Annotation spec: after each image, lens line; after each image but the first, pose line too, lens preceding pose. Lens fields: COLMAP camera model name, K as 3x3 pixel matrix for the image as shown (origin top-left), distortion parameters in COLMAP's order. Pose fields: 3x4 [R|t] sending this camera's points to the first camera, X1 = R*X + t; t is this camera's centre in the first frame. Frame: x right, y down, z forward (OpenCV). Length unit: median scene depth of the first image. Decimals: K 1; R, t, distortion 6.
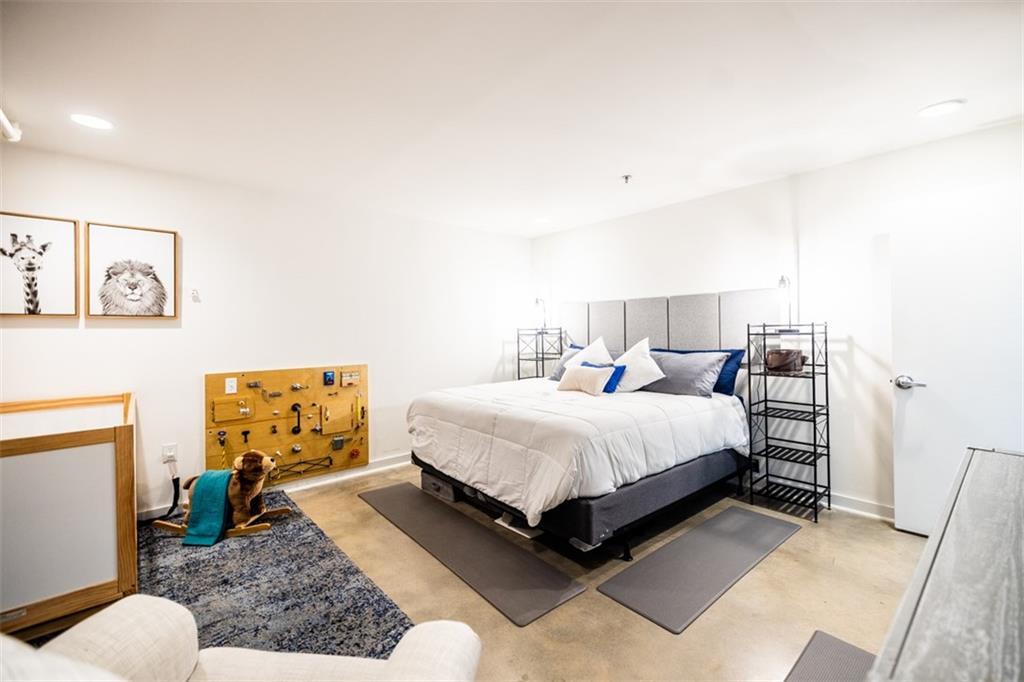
lens RADIAL K [[429.1, 0, 520.5], [0, 429.1, 331.5], [0, 0, 1]] dist [0.001713, -0.000594]
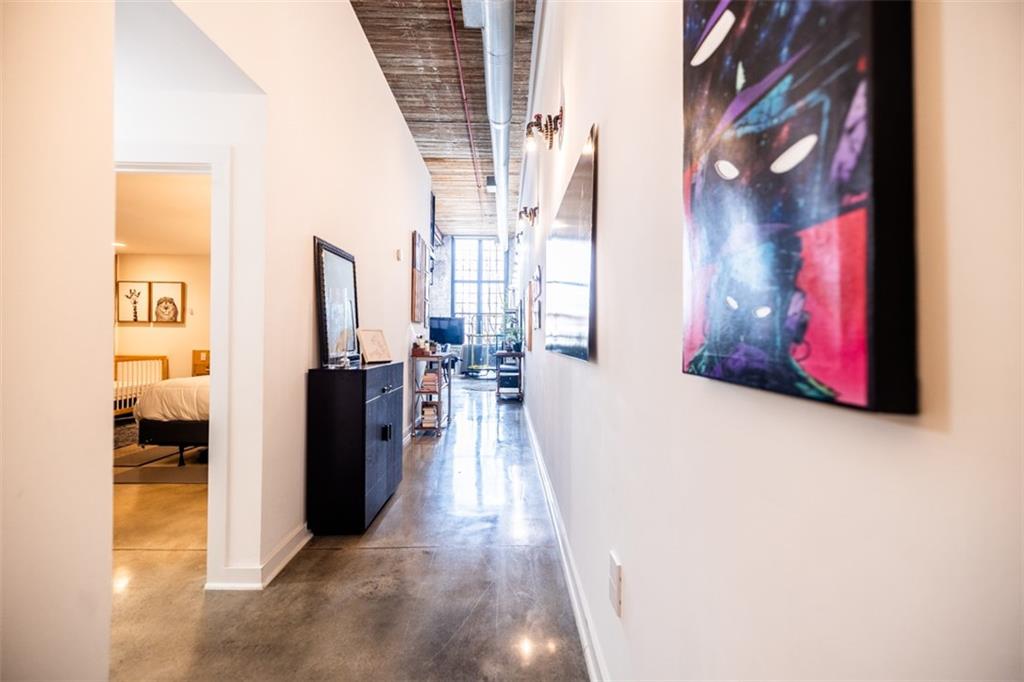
lens RADIAL K [[429.1, 0, 515.7], [0, 429.1, 334.8], [0, 0, 1]] dist [0.001713, -0.000594]
pose [[0.770147, 0.013607, -0.637721, 1.807894], [-0.019491, 0.999808, -0.002206, 0.000649], [0.637569, 0.014129, 0.770264, 0.420454]]
